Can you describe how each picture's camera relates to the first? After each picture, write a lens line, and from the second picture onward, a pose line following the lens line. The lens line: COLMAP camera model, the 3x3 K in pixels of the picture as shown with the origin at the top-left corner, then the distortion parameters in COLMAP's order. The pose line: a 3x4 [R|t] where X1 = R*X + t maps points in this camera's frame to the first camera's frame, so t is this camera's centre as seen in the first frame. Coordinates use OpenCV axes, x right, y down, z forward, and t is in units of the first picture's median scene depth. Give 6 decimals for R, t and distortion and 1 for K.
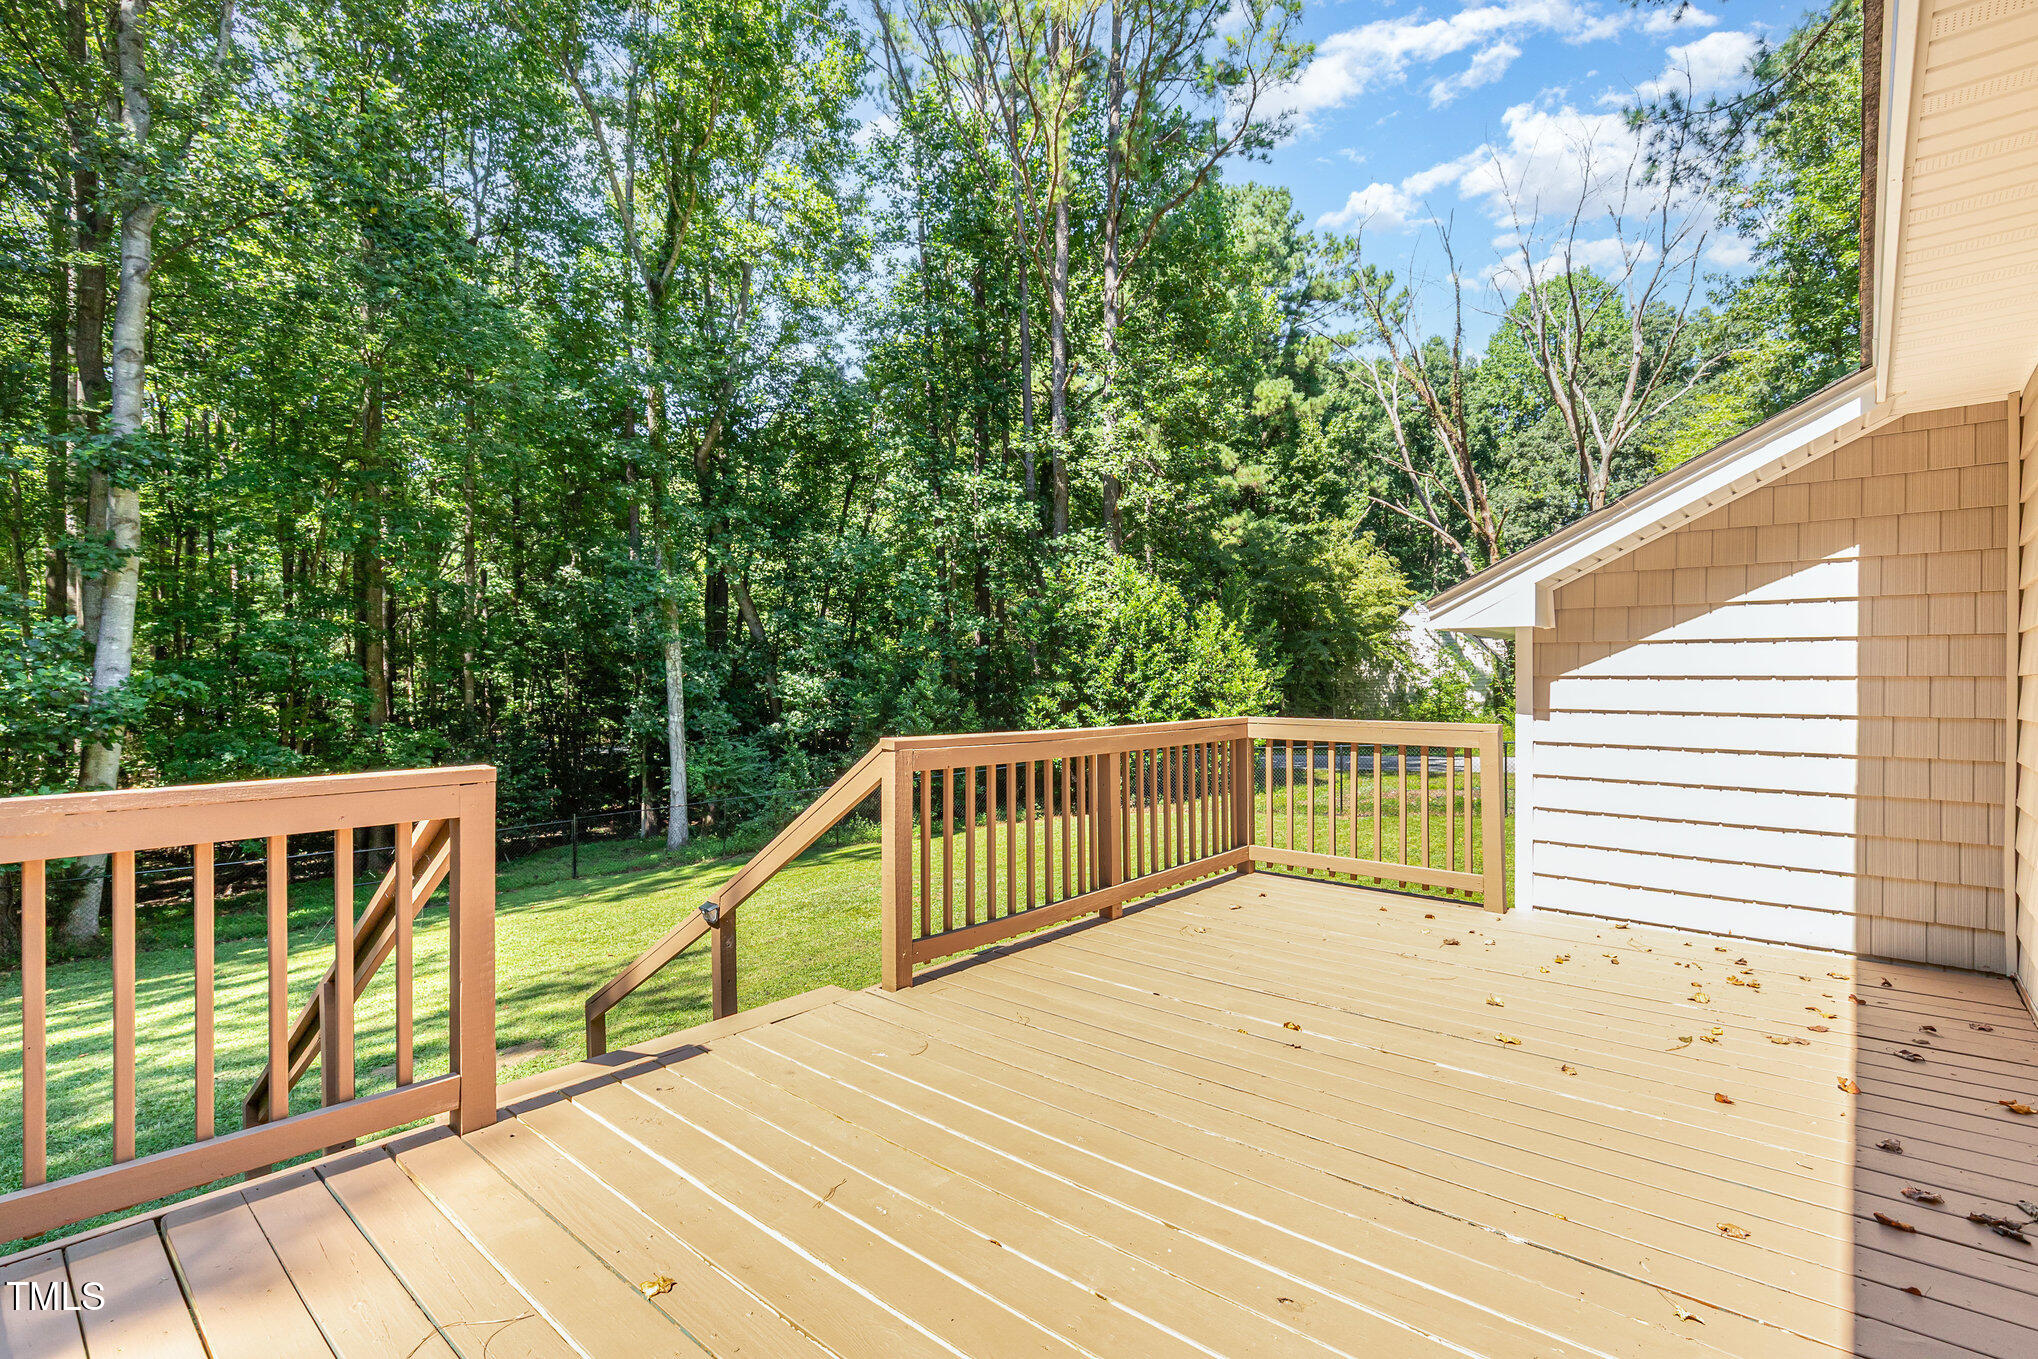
lens RADIAL K [[942.0, 0, 1019.0], [0, 942.0, 679.5], [0, 0, 1]] dist [-0.001296, -0.000180]
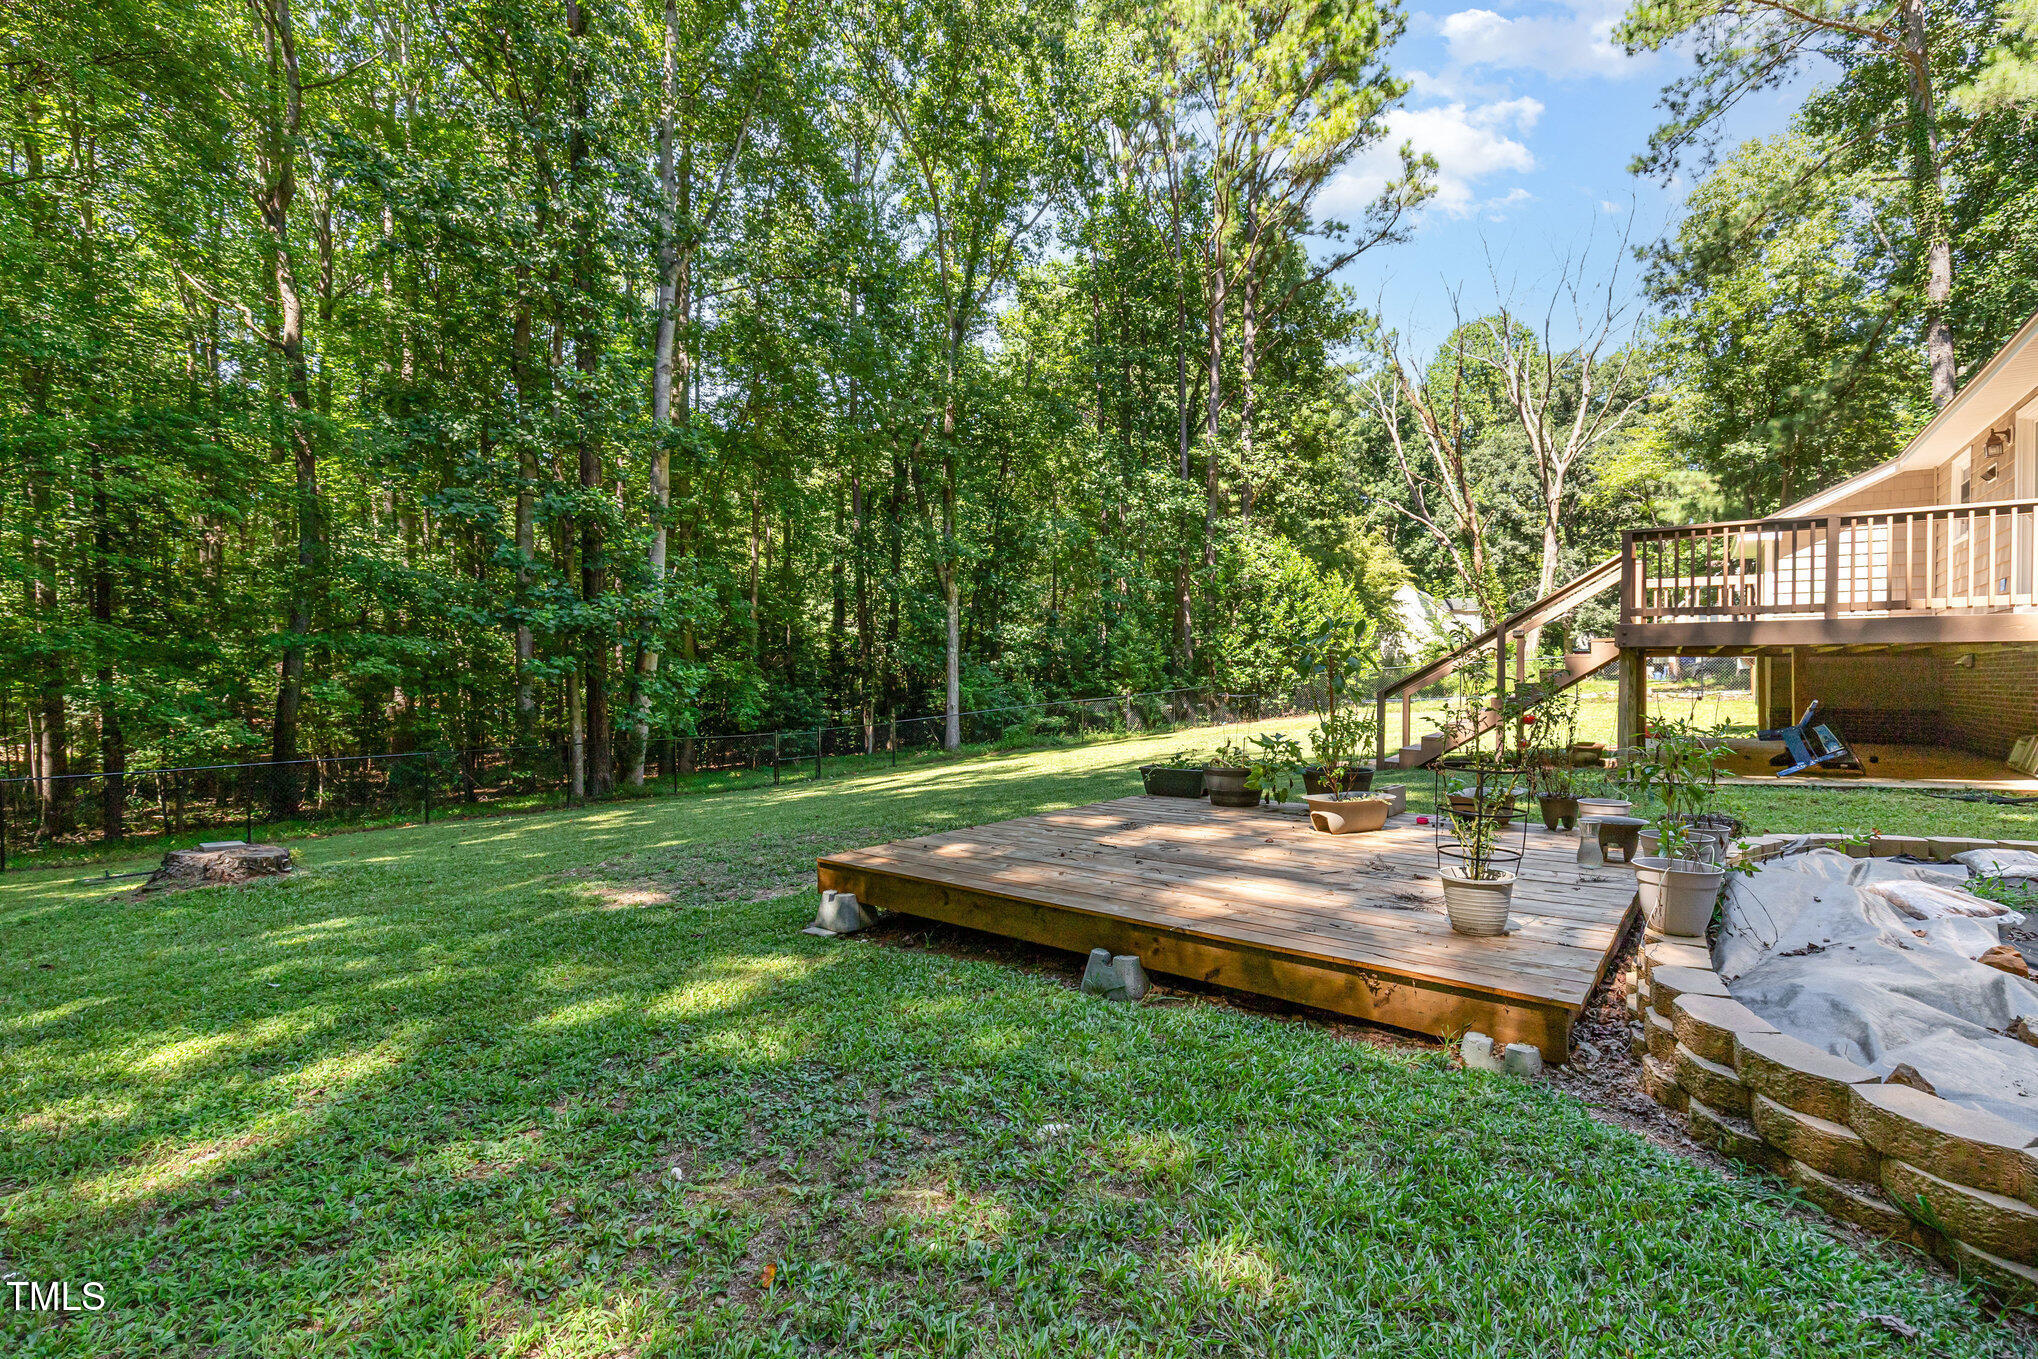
lens RADIAL K [[942.0, 0, 1019.0], [0, 942.0, 679.5], [0, 0, 1]] dist [-0.001296, -0.000180]
pose [[0.992610, 0.003542, 0.121293, -0.393232], [-0.004036, 0.999985, 0.003831, 0.069213], [-0.121278, -0.004292, 0.992609, -0.293698]]
